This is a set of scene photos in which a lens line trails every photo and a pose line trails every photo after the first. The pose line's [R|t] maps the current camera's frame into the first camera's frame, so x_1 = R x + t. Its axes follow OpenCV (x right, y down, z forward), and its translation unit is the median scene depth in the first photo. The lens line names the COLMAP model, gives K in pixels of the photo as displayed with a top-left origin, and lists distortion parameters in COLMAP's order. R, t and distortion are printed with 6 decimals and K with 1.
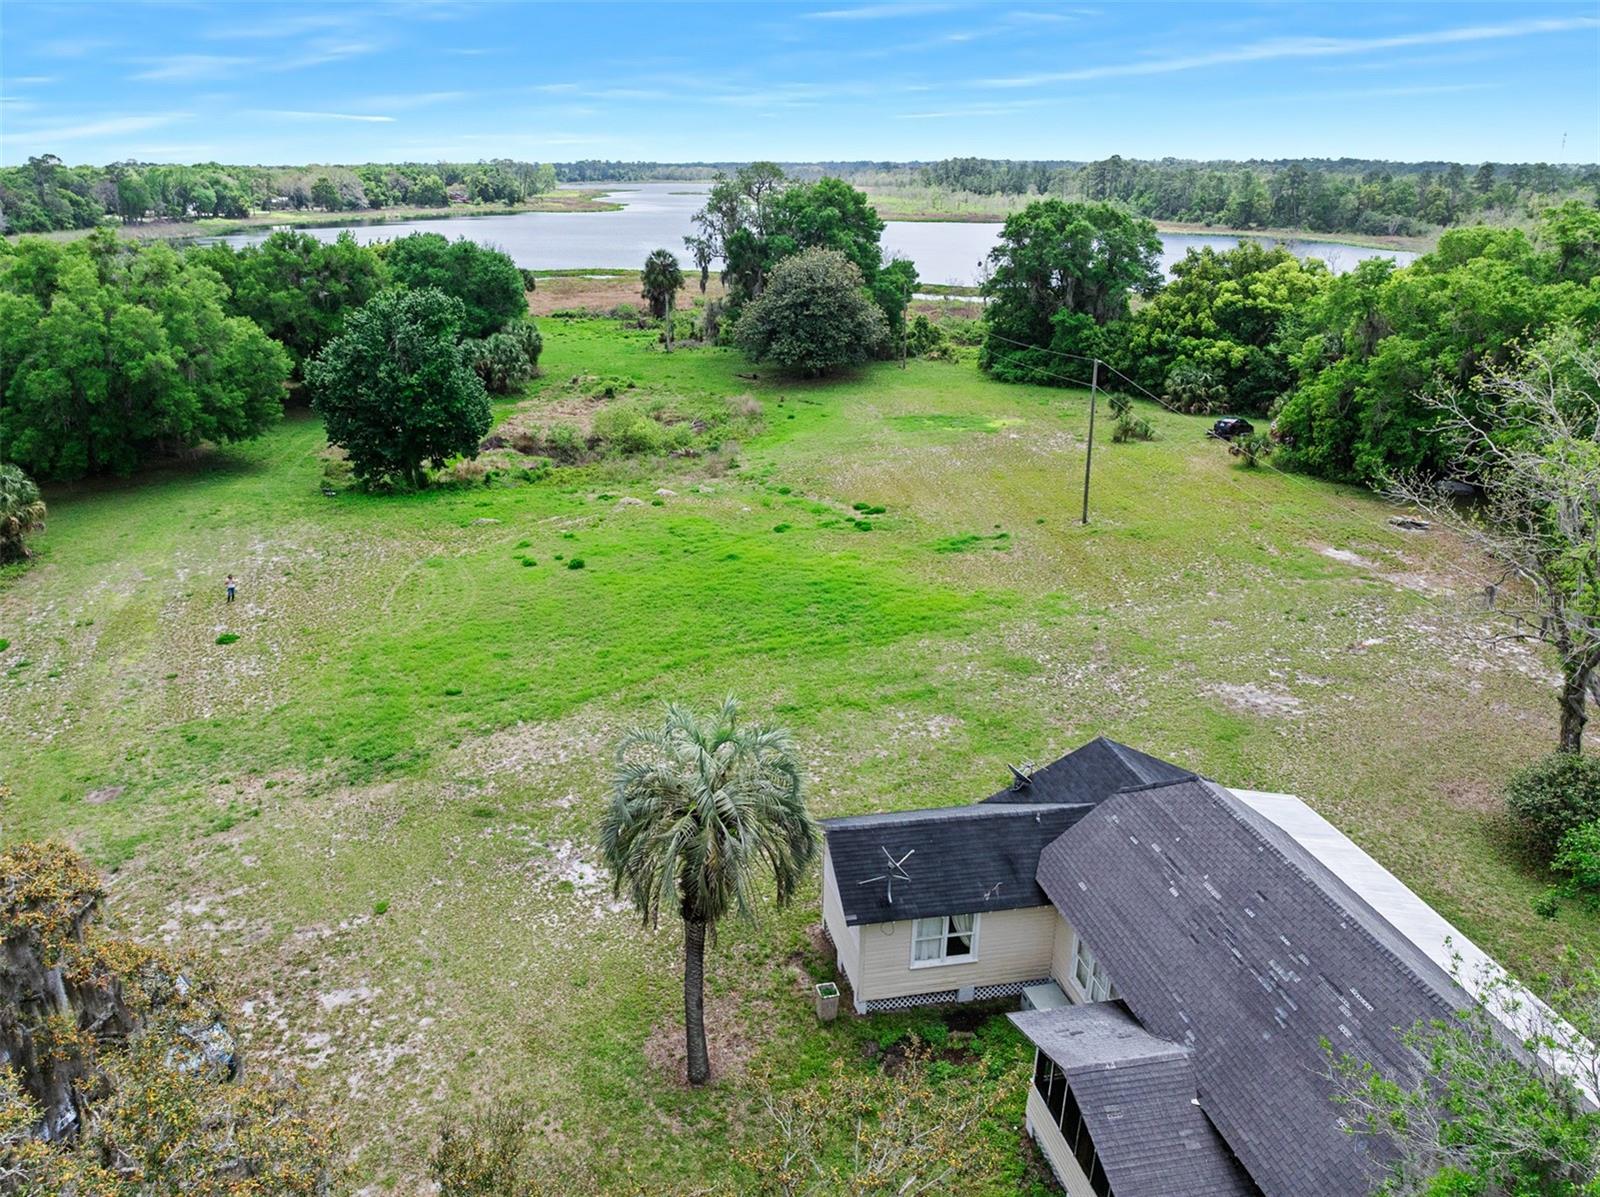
lens RADIAL K [[1139.3, 0, 745.7], [0, 1139.3, 594.6], [0, 0, 1]] dist [-0.048371, -0.002489]
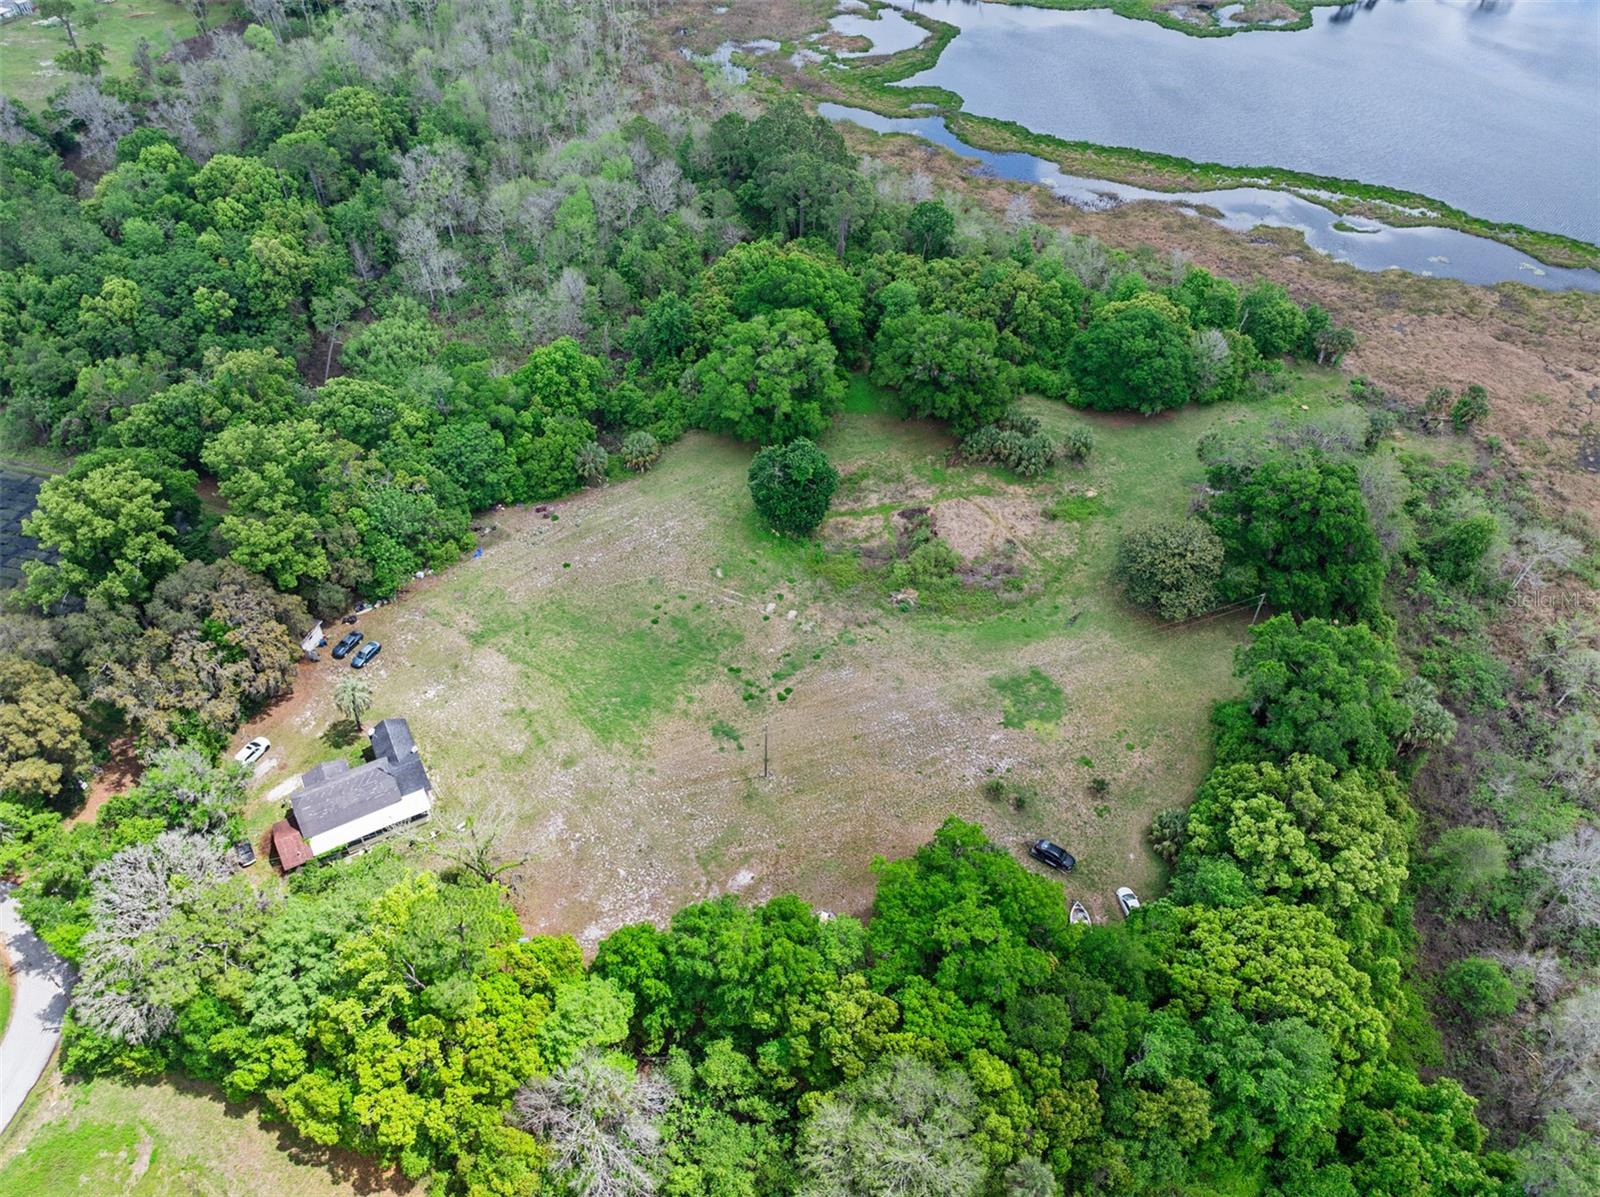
lens RADIAL K [[1119.9, 0, 800.0], [0, 1119.9, 598.5], [0, 0, 1]] dist [-0.035573, 0.005665]
pose [[0.309565, 0.665624, -0.679054, 0.965914], [-0.333870, 0.744752, 0.577819, -0.969172], [0.890337, 0.047843, 0.452781, 0.106892]]
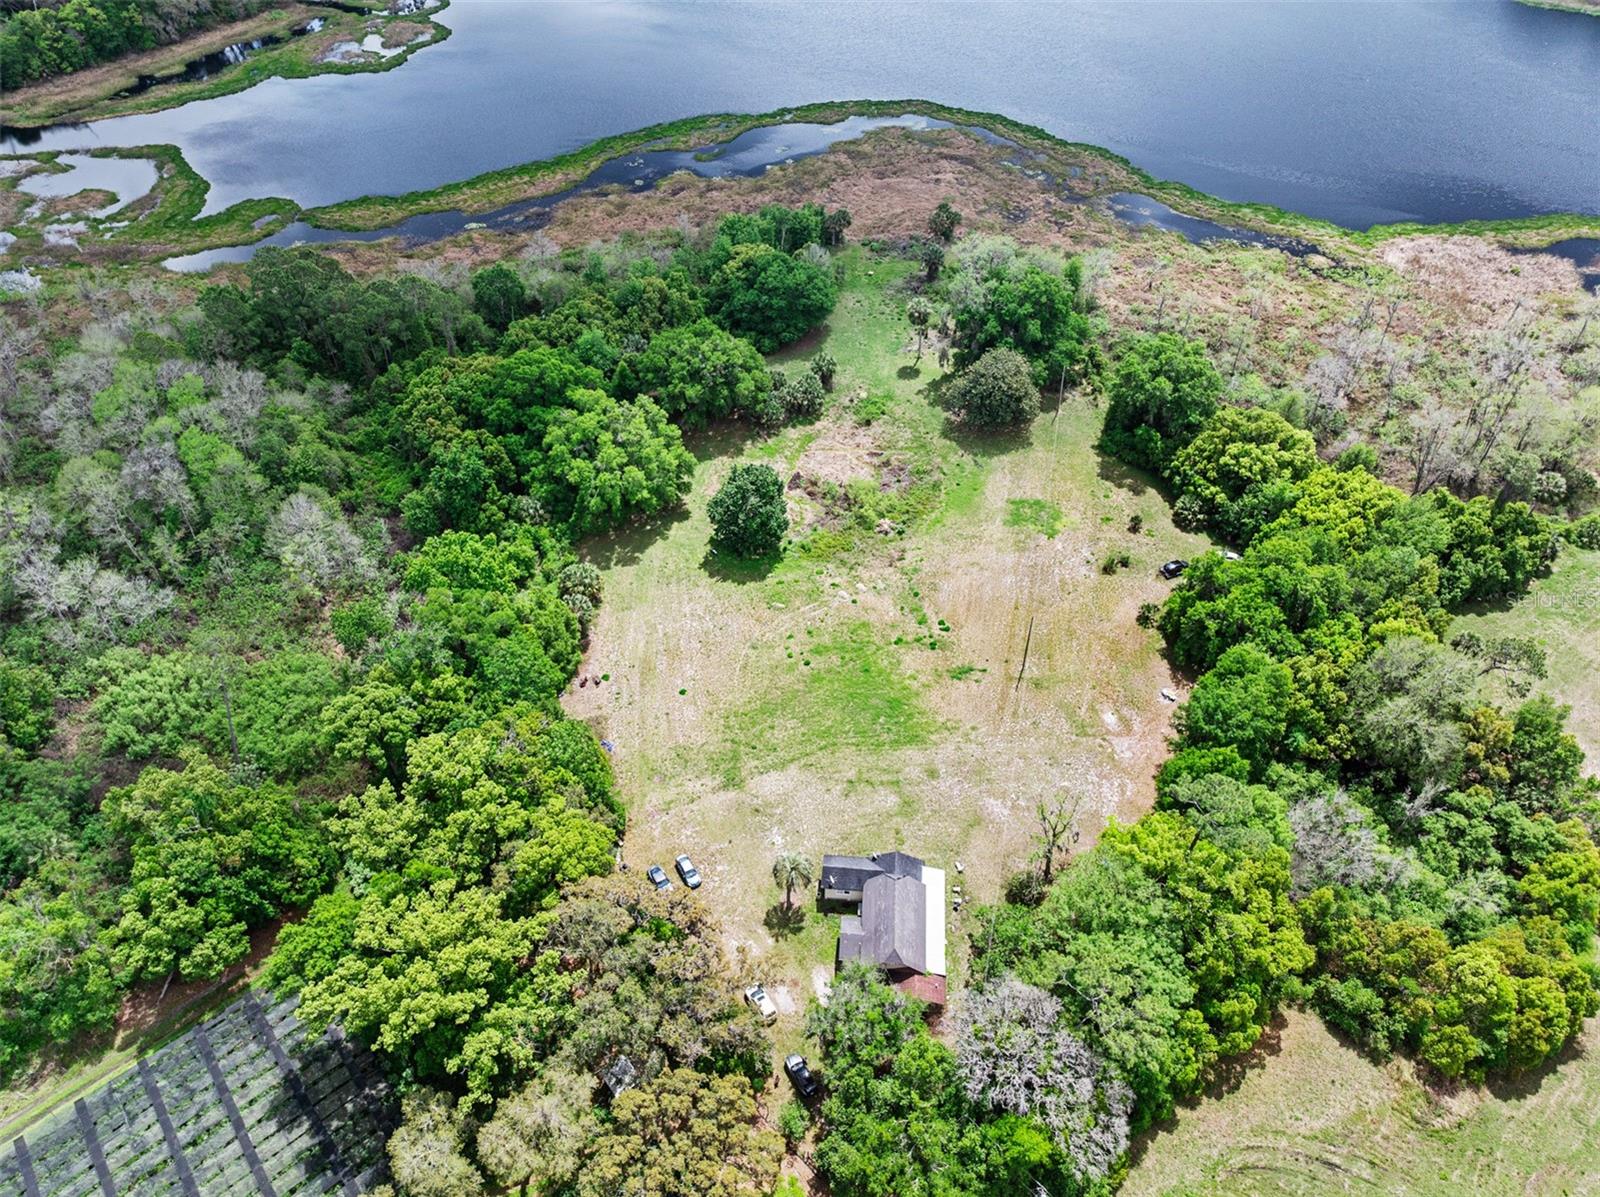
lens RADIAL K [[1119.9, 0, 800.0], [0, 1119.9, 598.5], [0, 0, 1]] dist [-0.035573, 0.005665]
pose [[0.964494, 0.182804, -0.190614, 0.180723], [-0.093120, 0.910771, 0.402274, -0.725699], [0.247143, -0.370241, 0.895456, -0.756228]]
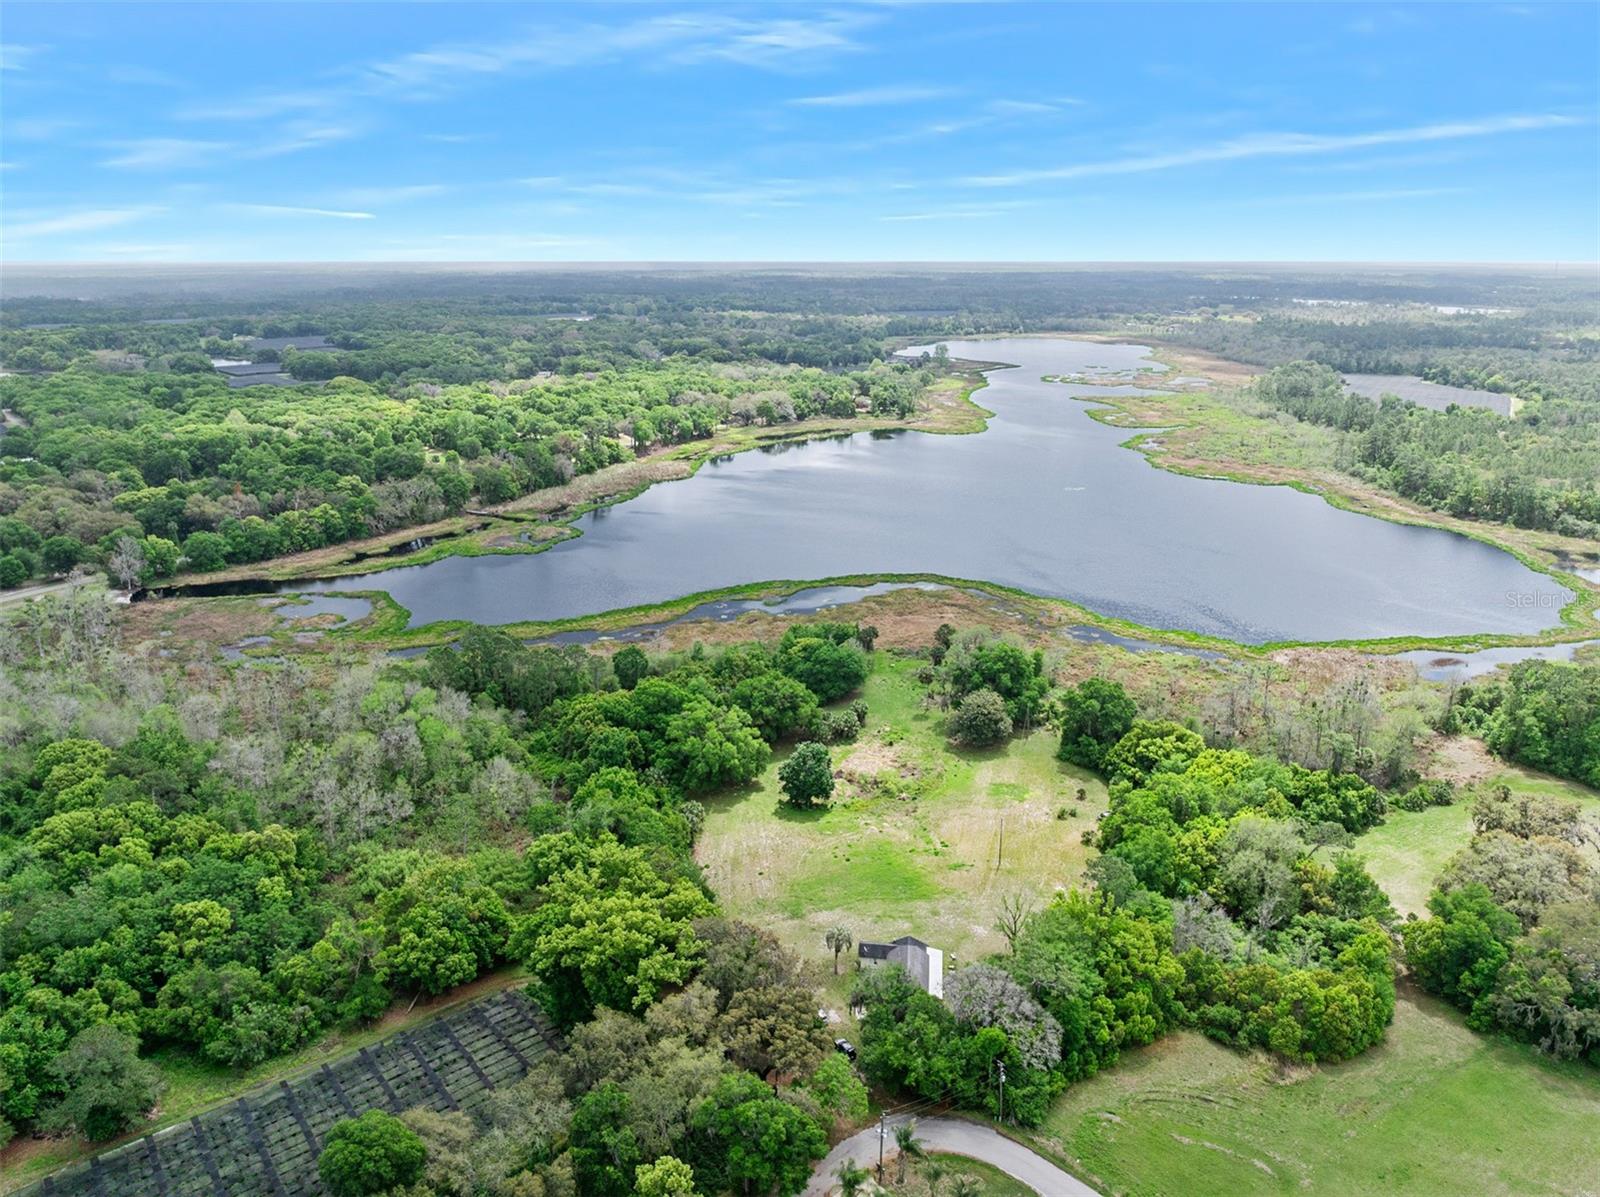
lens RADIAL K [[1119.9, 0, 800.0], [0, 1119.9, 598.5], [0, 0, 1]] dist [-0.035573, 0.005665]
pose [[0.955119, 0.086194, -0.283404, 0.405235], [-0.103992, 0.993403, -0.048338, -0.416681], [0.277368, 0.075640, 0.957782, -1.591929]]
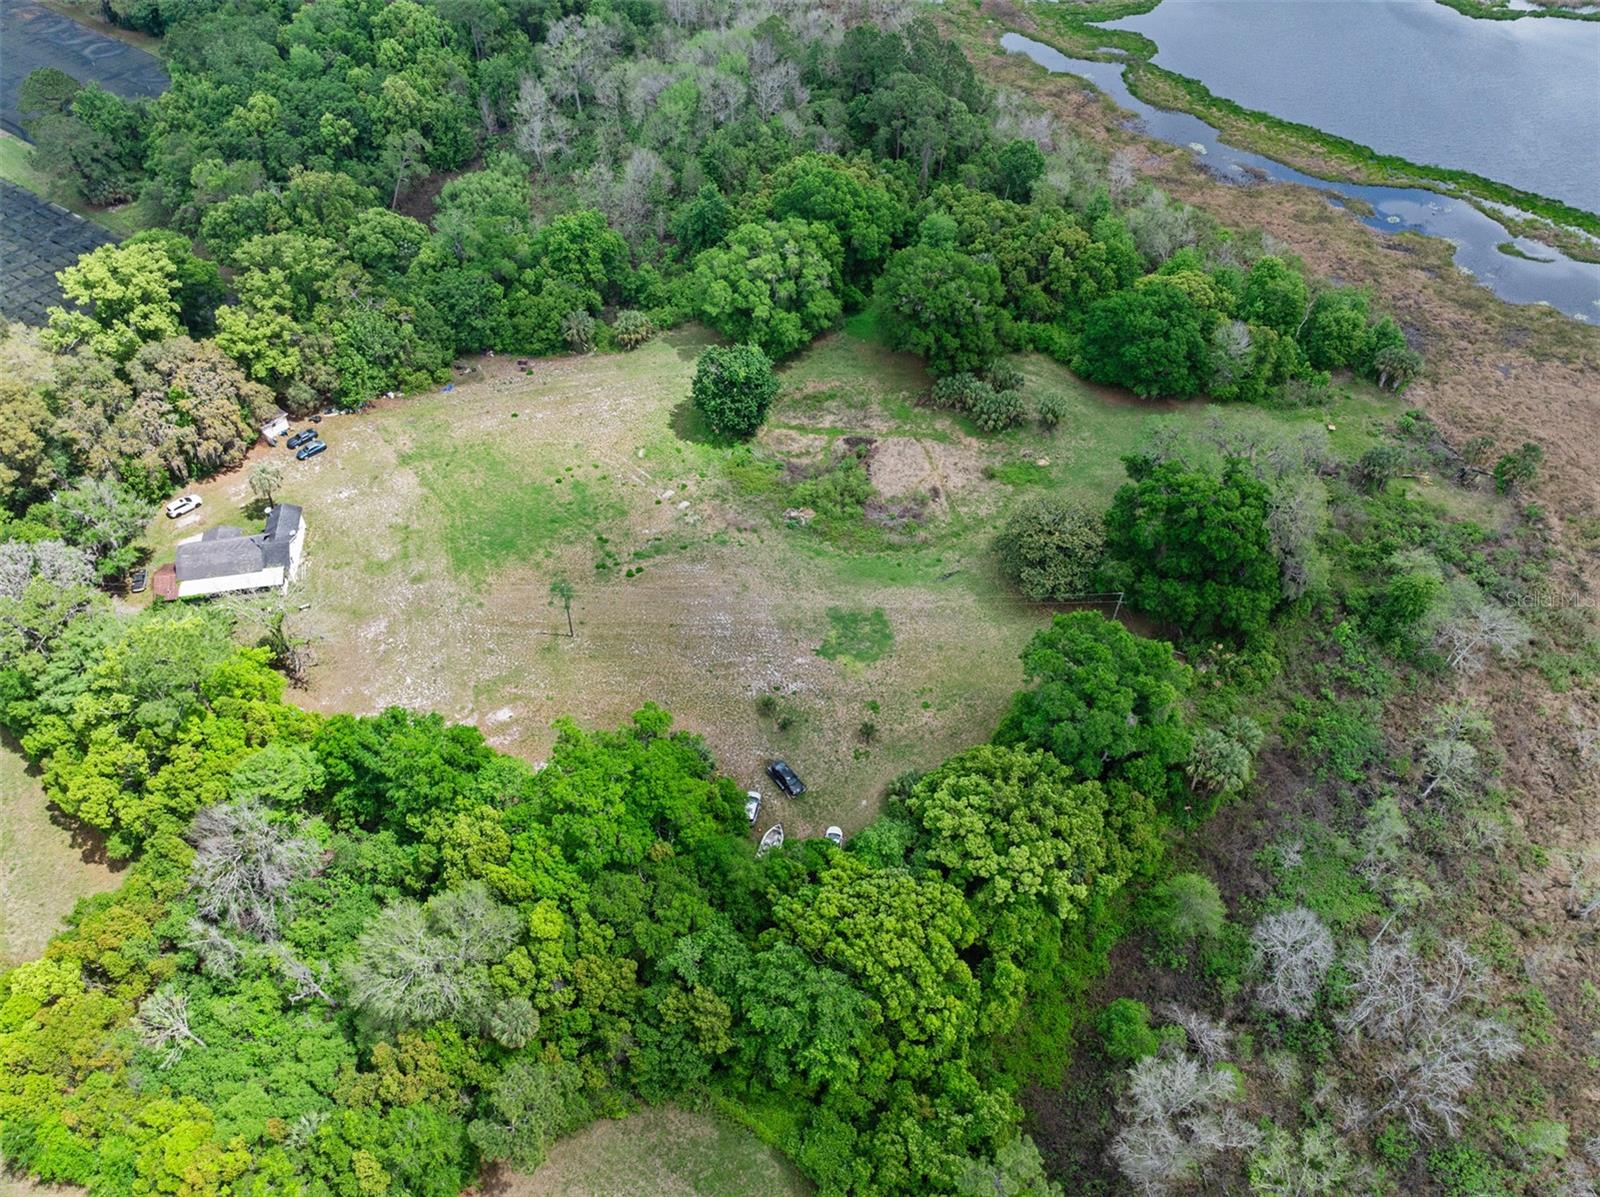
lens RADIAL K [[1119.9, 0, 800.0], [0, 1119.9, 598.5], [0, 0, 1]] dist [-0.035573, 0.005665]
pose [[-0.024283, 0.739233, -0.673012, 1.099903], [-0.352332, 0.623687, 0.697766, -1.146849], [0.935560, 0.254067, 0.245310, 0.586457]]
